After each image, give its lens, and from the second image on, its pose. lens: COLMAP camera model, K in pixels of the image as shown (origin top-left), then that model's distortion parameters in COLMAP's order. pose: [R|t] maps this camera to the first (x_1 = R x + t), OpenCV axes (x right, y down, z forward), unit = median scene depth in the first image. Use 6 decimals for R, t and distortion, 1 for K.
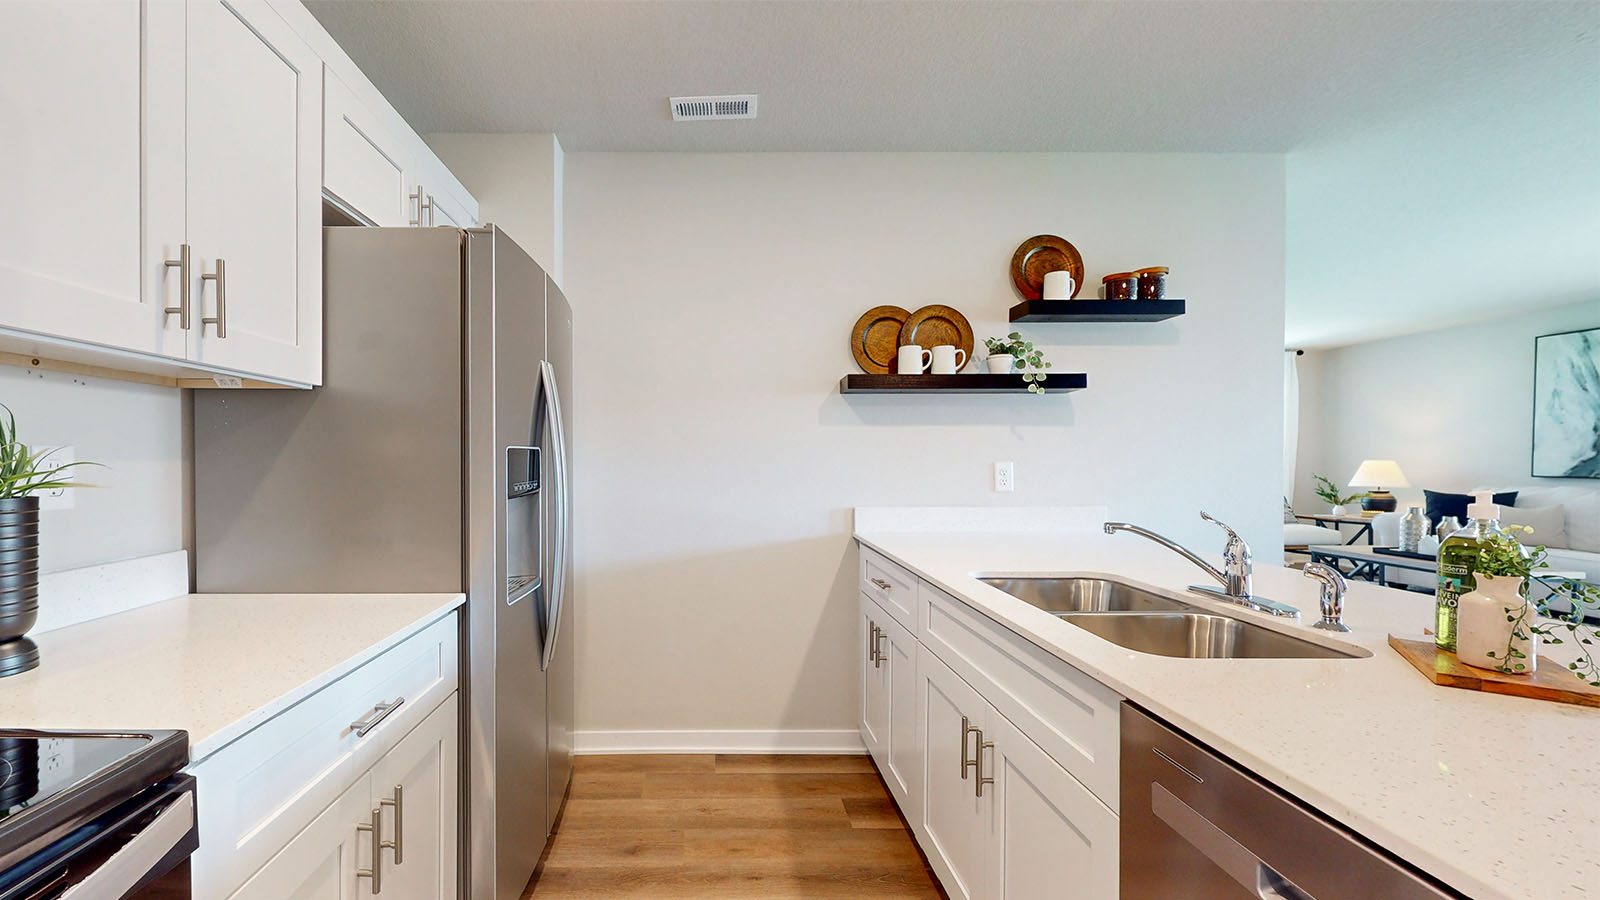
lens RADIAL K [[638.0, 0, 713.9], [0, 638.0, 463.2], [0, 0, 1]] dist [0.008991, -0.000118]
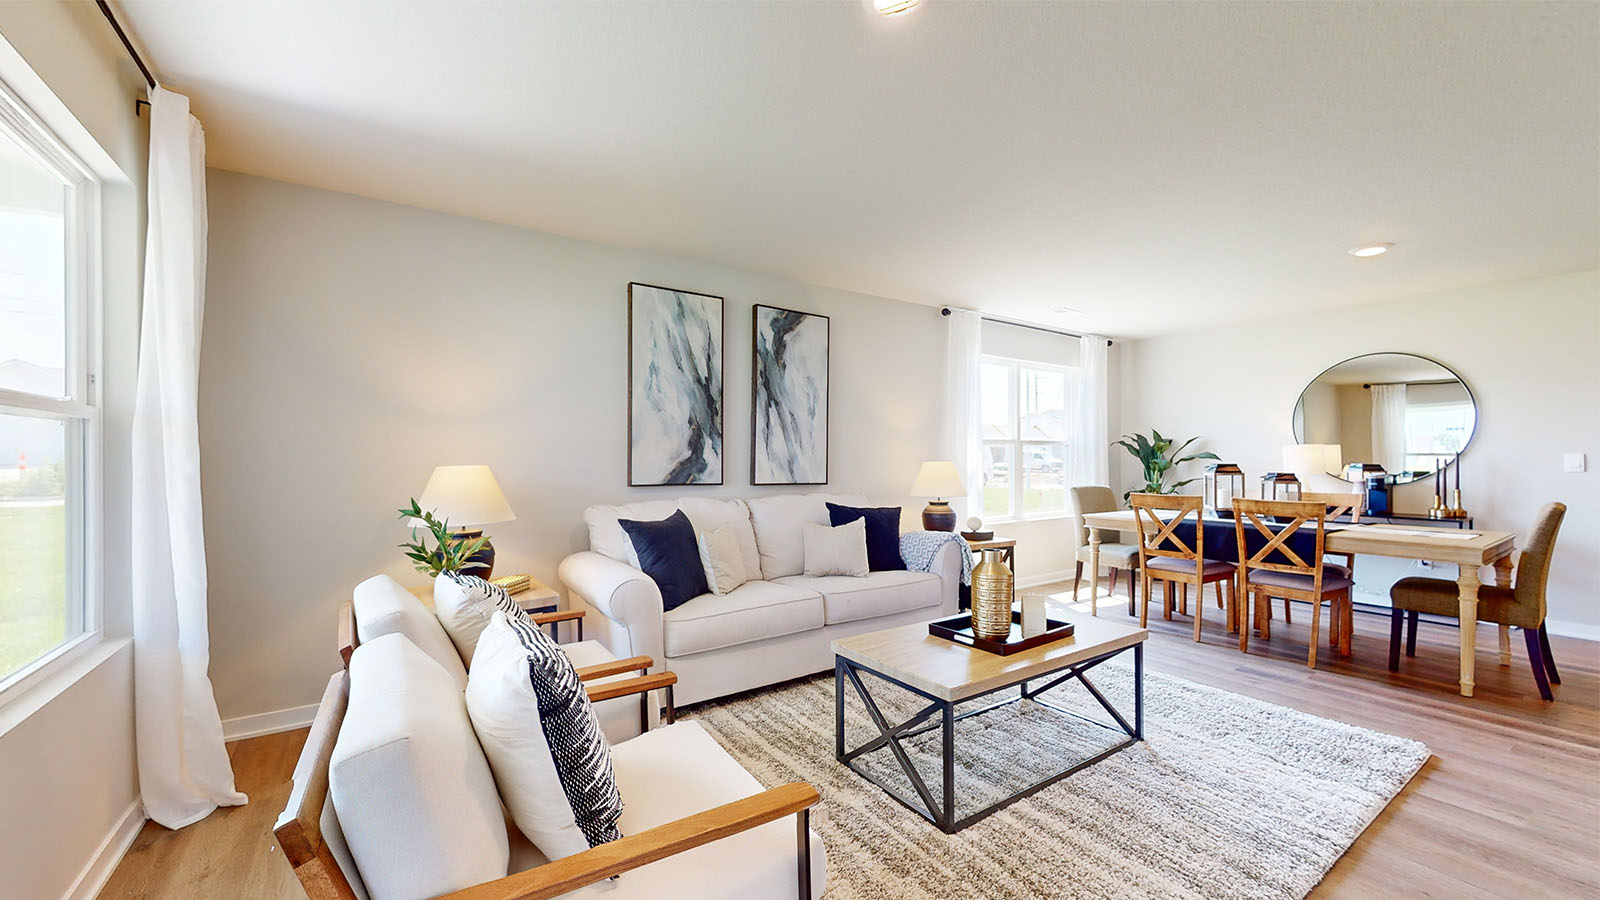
lens RADIAL K [[609.7, 0, 779.7], [0, 609.7, 451.7], [0, 0, 1]] dist [-0.001638, -0.000277]
pose [[-0.541487, 0.013865, 0.840595, 1.363829], [0.011591, 0.999892, -0.009026, -0.016935], [-0.840629, 0.004855, -0.541589, 2.585374]]
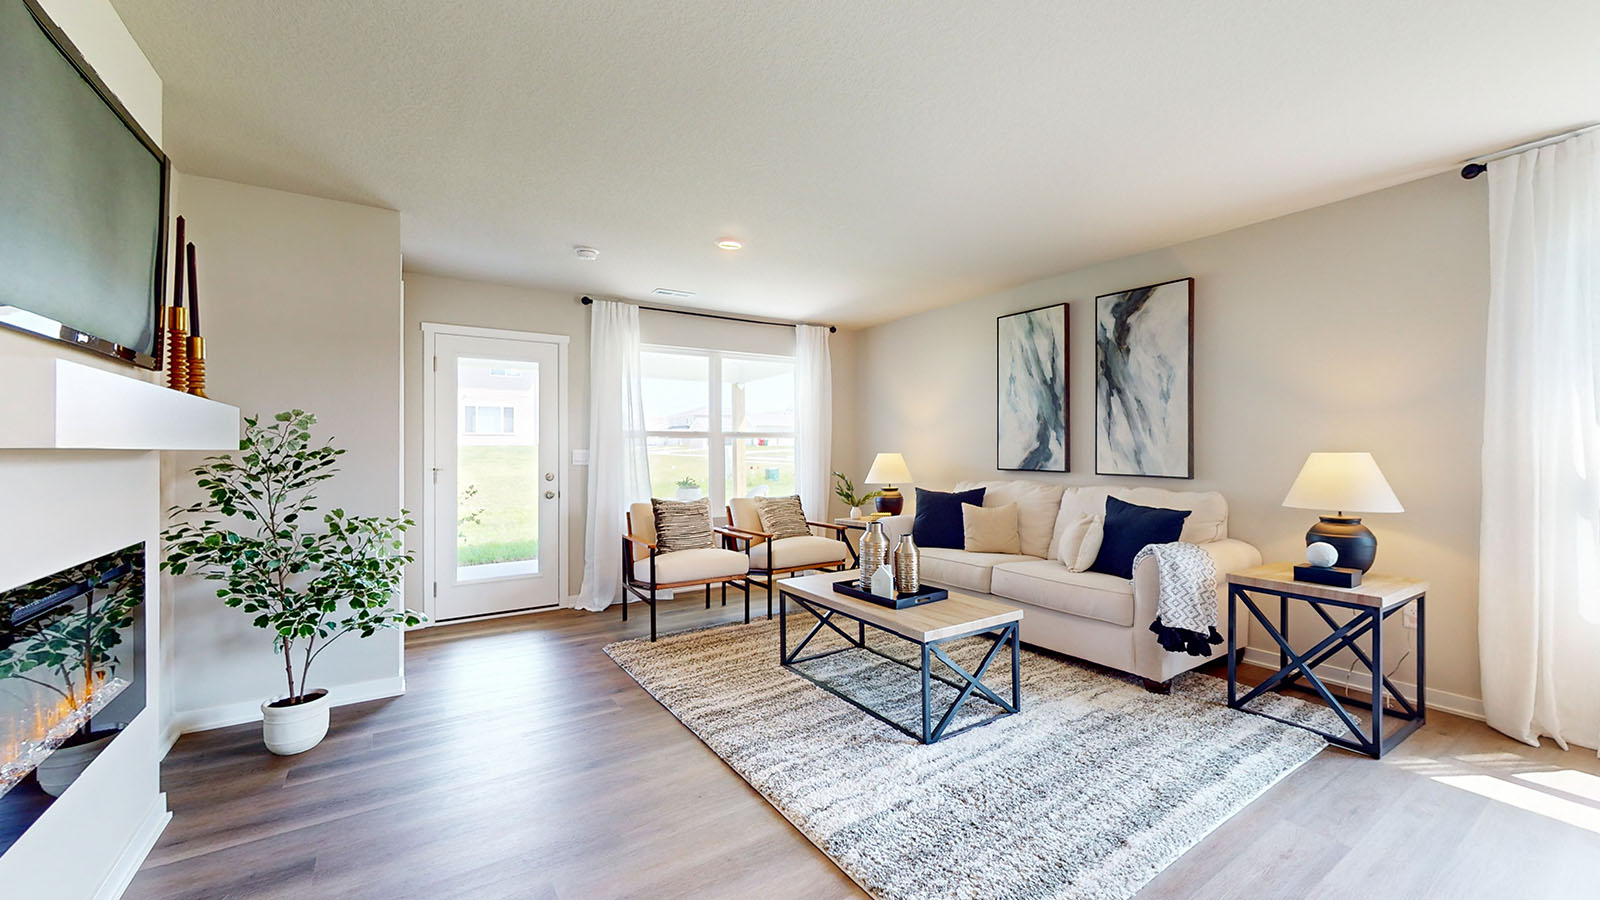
lens RADIAL K [[629.7, 0, 830.9], [0, 629.7, 441.5], [0, 0, 1]] dist [0.001160, -0.000021]
pose [[0.826603, 0.000489, 0.562785, 1.208235], [0.013463, 0.999696, -0.020643, -0.007960], [-0.562624, 0.024641, 0.826346, 0.843314]]
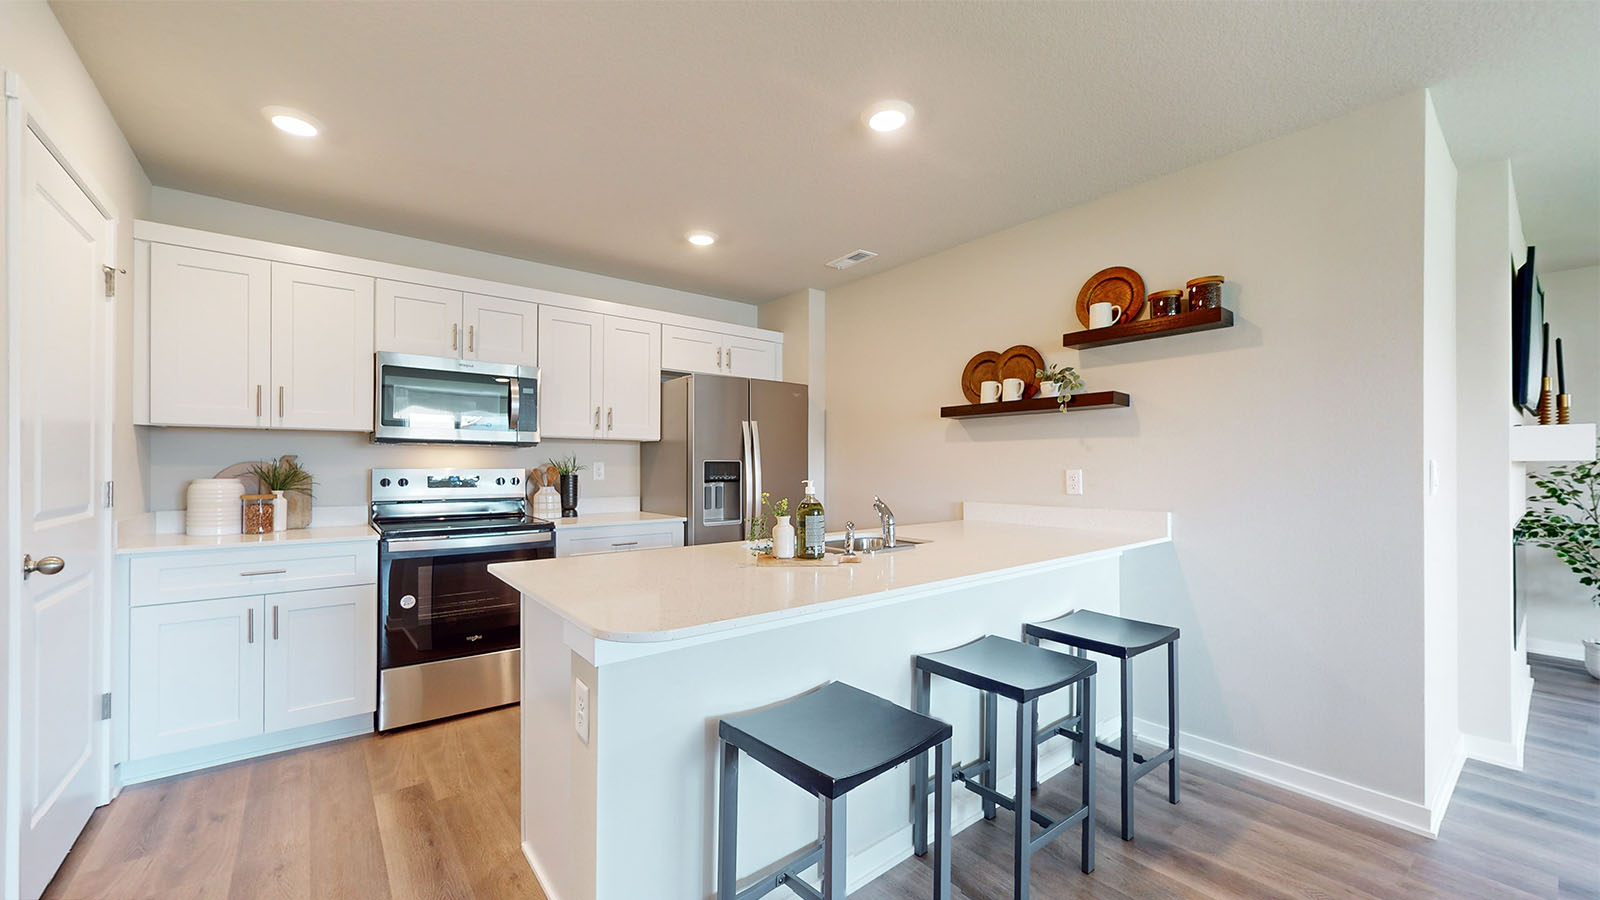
lens RADIAL K [[607.2, 0, 780.2], [0, 607.2, 467.1], [0, 0, 1]] dist [-0.001718, -0.000422]
pose [[0.605051, 0.001487, -0.796185, 1.013745], [-0.007294, 0.999967, -0.003675, 0.002058], [0.796153, 0.008032, 0.605042, -0.104926]]
